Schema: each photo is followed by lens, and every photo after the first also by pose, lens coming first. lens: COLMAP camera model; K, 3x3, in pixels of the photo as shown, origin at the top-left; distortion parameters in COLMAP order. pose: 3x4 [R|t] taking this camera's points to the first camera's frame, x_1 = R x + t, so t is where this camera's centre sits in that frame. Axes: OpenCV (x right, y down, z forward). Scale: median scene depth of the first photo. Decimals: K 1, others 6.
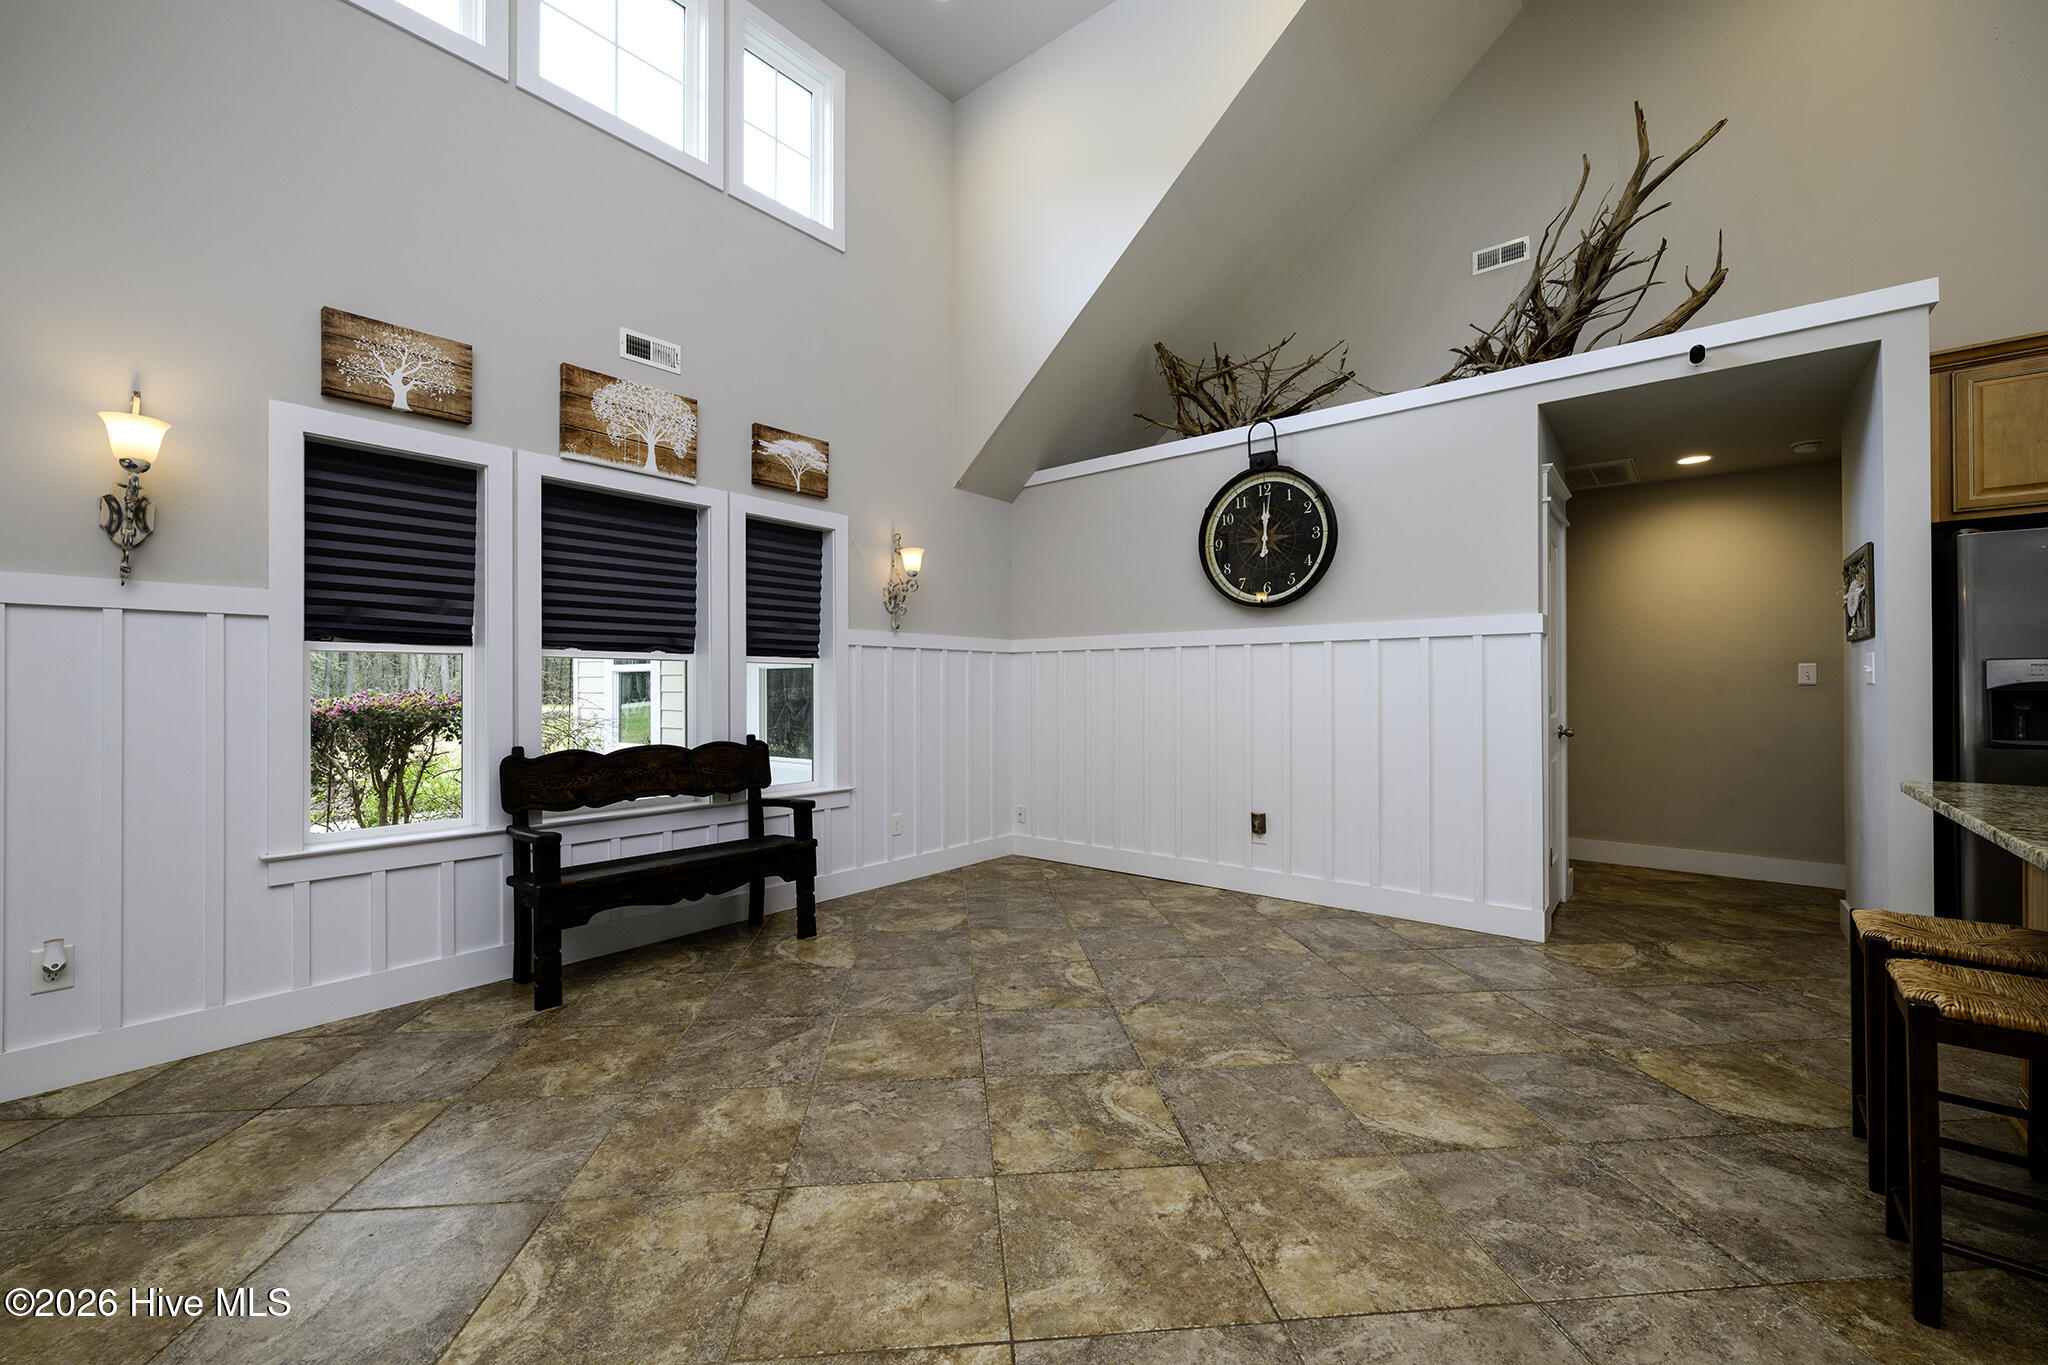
lens RADIAL K [[827.2, 0, 1017.7], [0, 827.2, 678.7], [0, 0, 1]] dist [-0.001086, -0.000287]
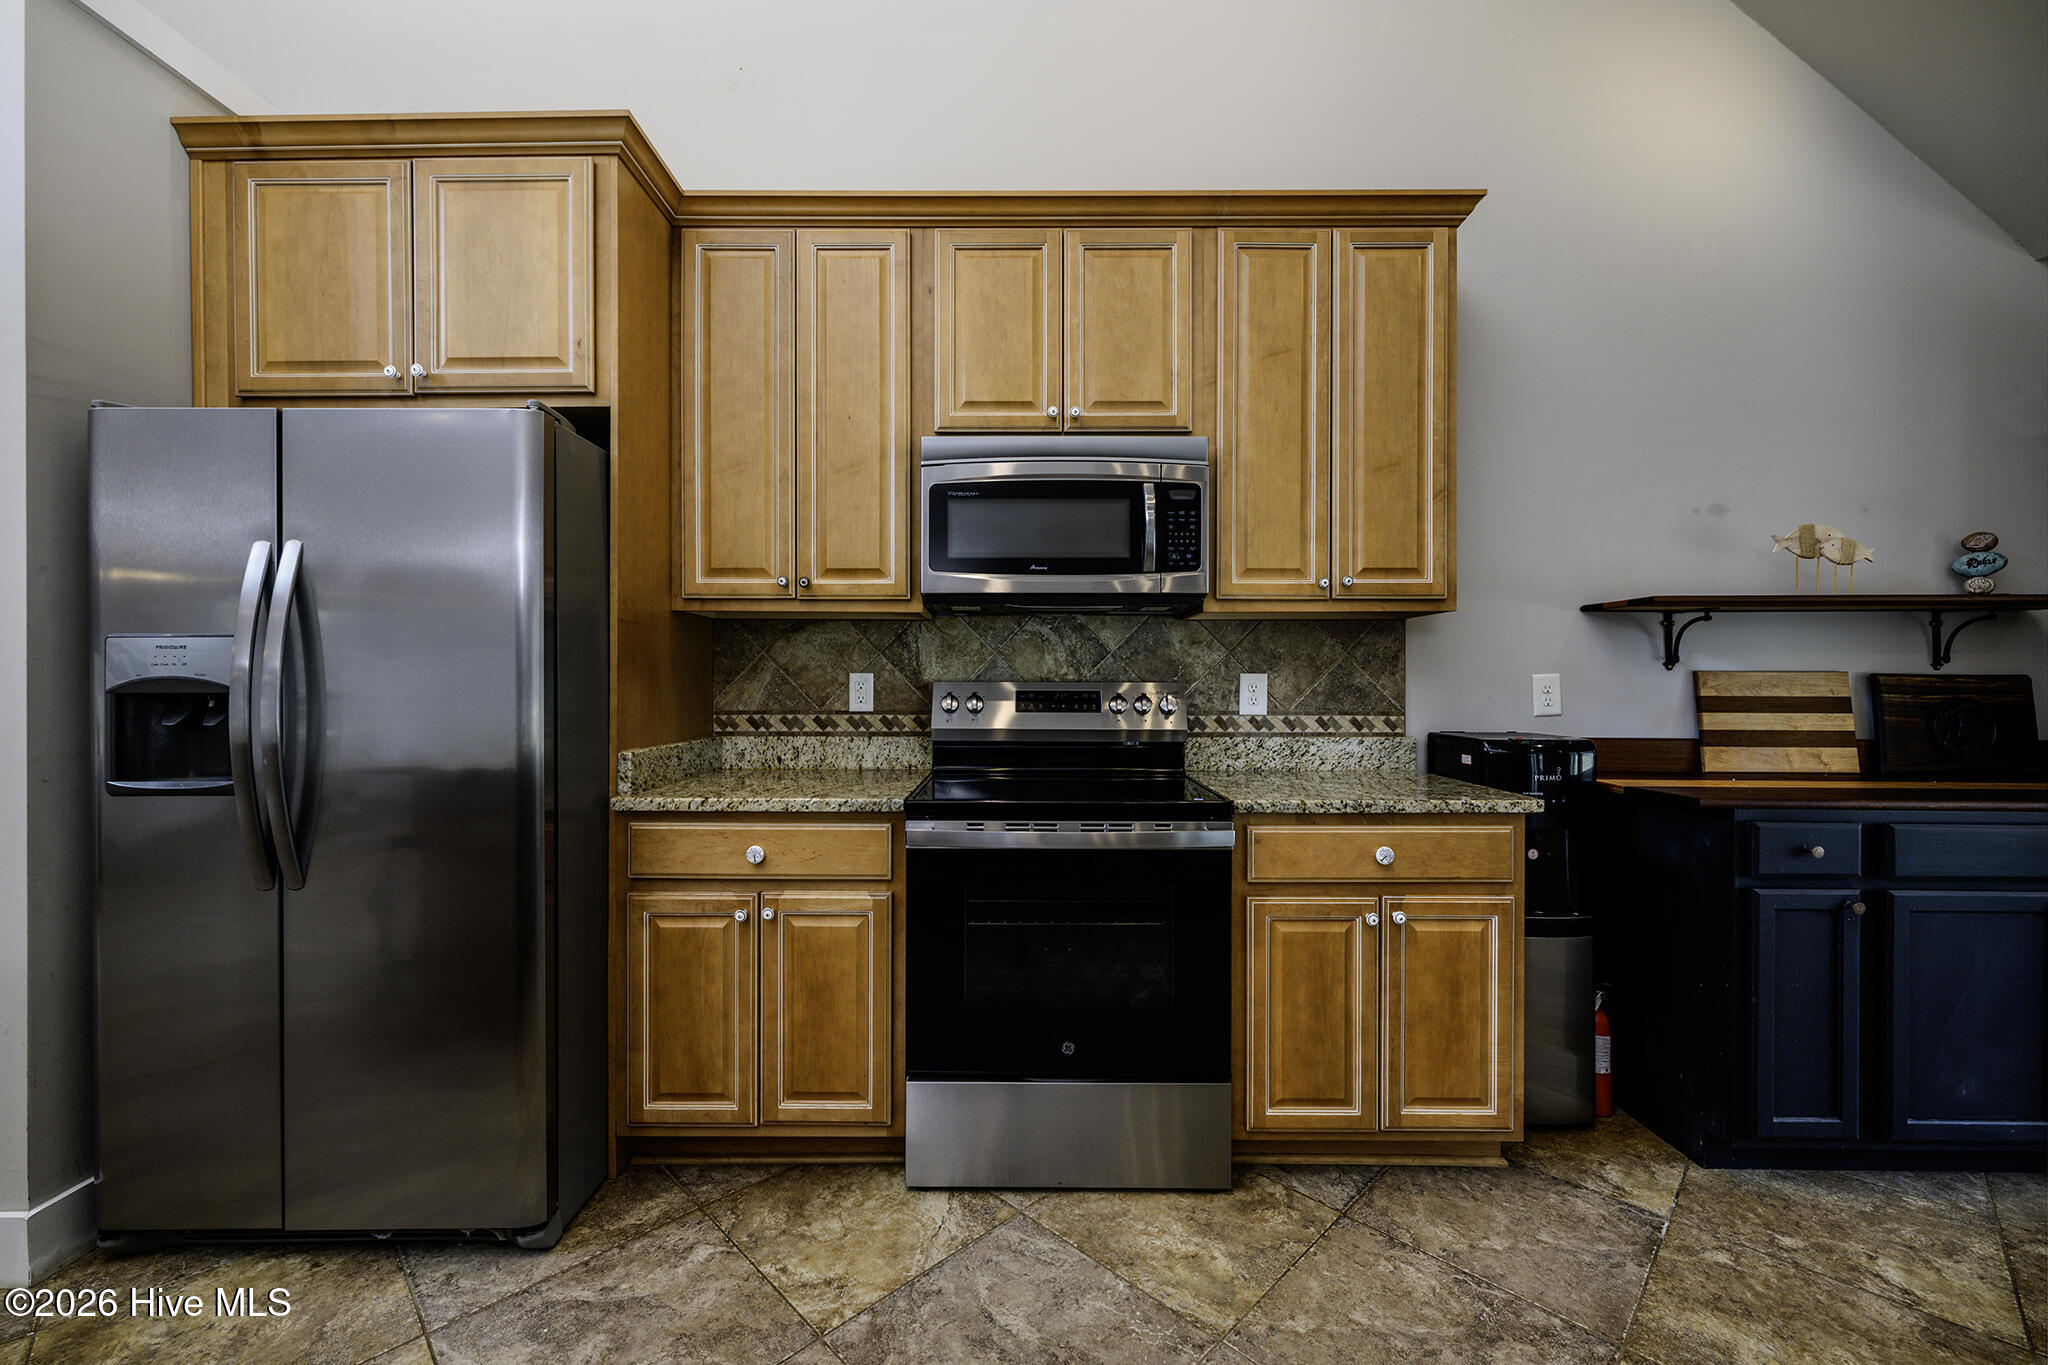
lens RADIAL K [[822.1, 0, 1015.4], [0, 822.1, 681.6], [0, 0, 1]] dist [-0.000351, 0.000037]
pose [[0.775359, 0.001325, 0.631519, 1.023528], [-0.007431, 0.999948, 0.007025, -0.001126], [-0.631477, -0.010139, 0.775329, 0.144464]]
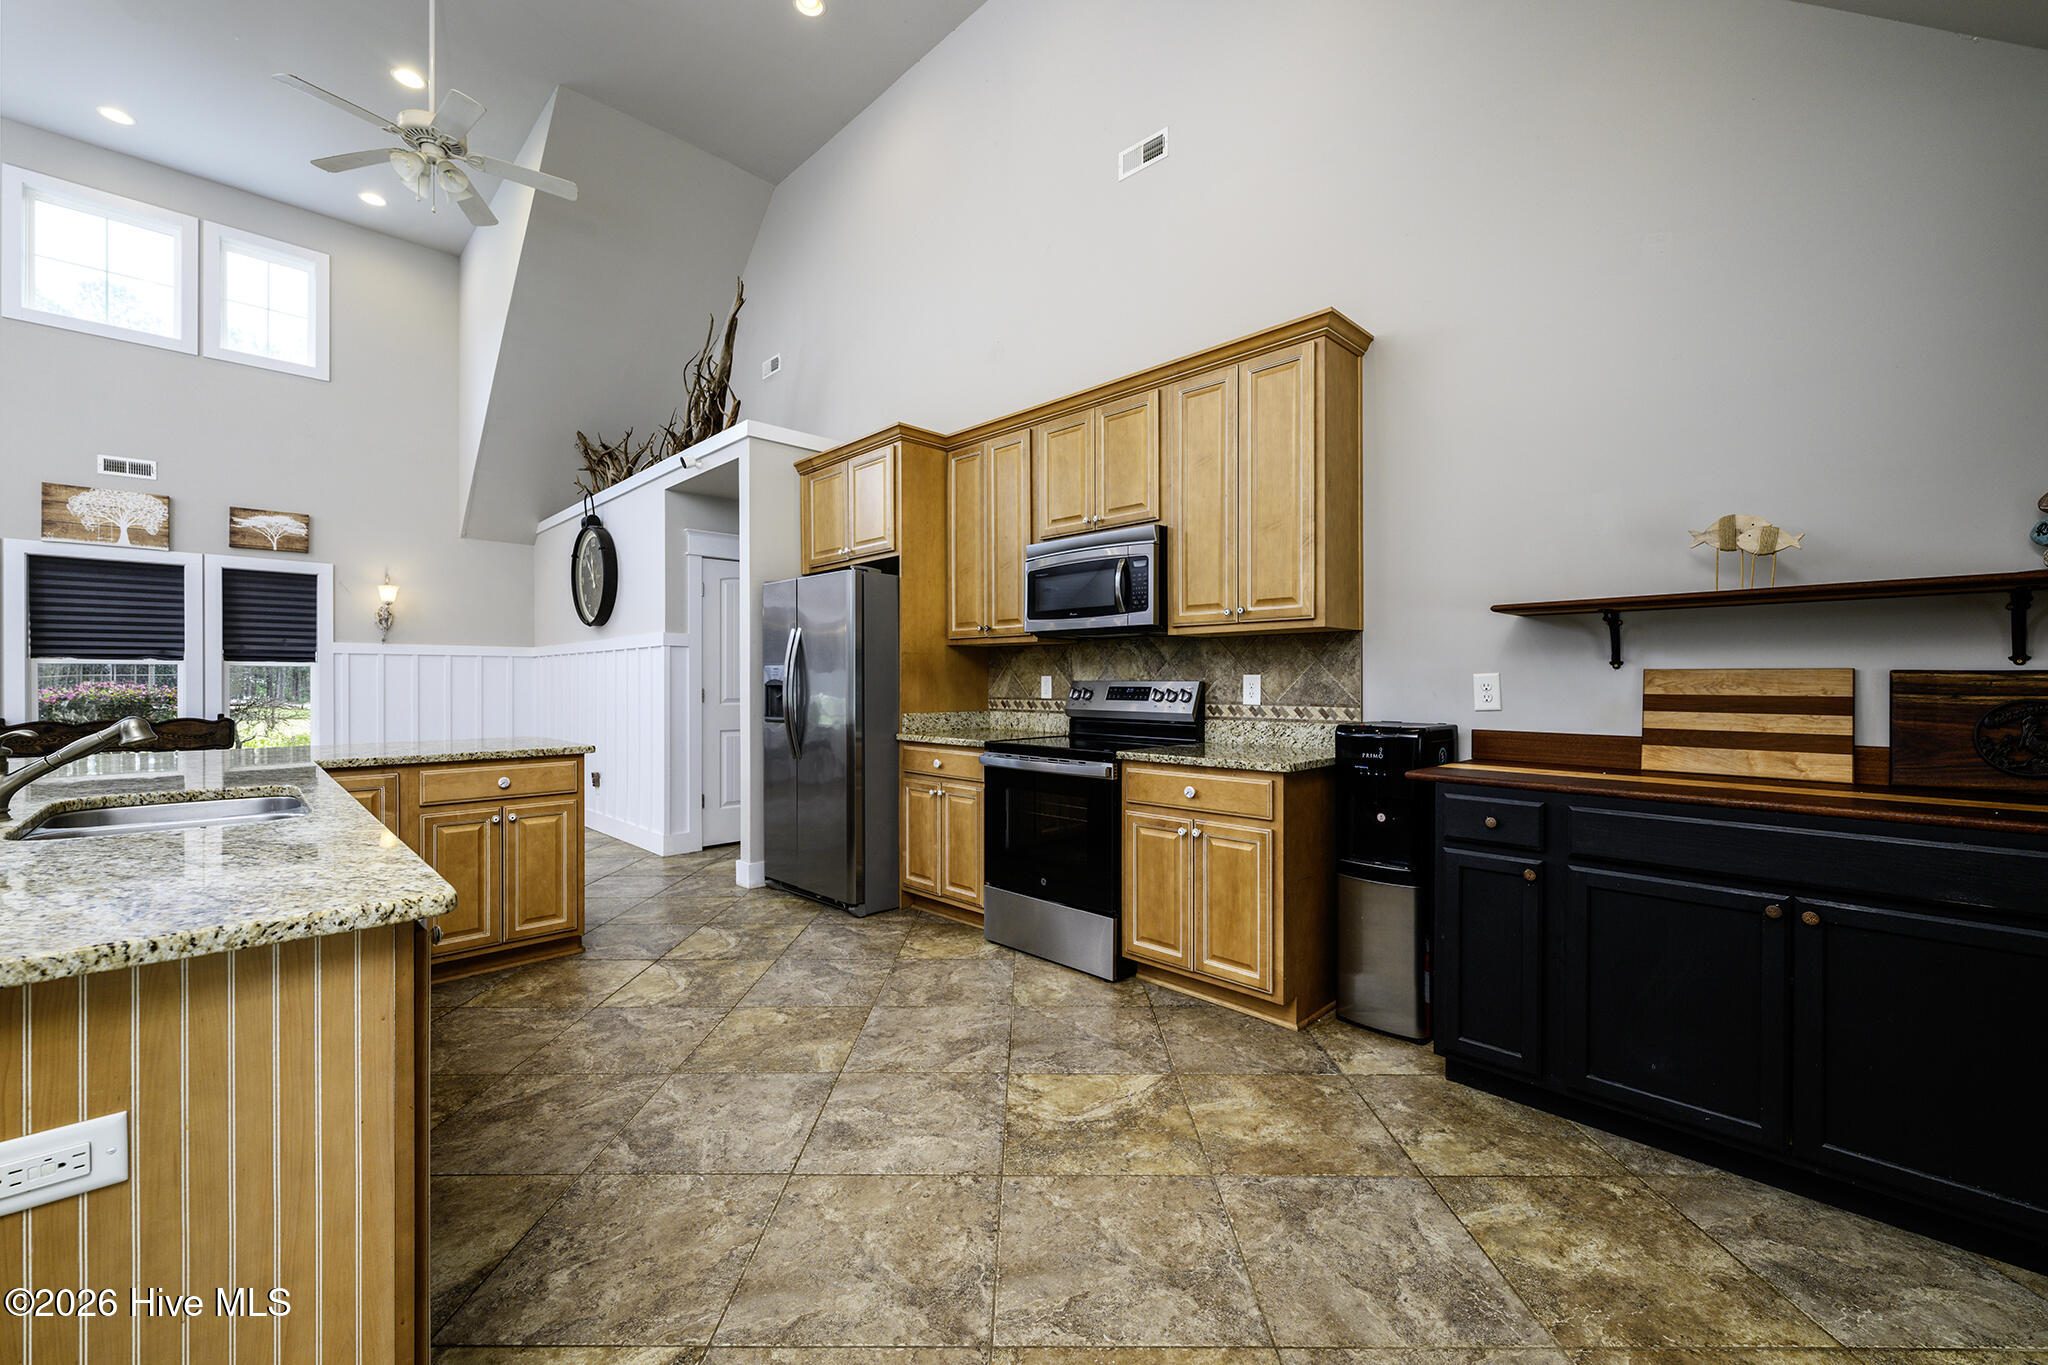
lens RADIAL K [[821.3, 0, 1033.7], [0, 821.3, 682.4], [0, 0, 1]] dist [-0.000785, 0.000337]
pose [[0.995645, 0.001173, -0.093218, 1.442018], [-0.000192, 0.999945, 0.010531, -0.005615], [0.093226, -0.010468, 0.995590, -0.401819]]
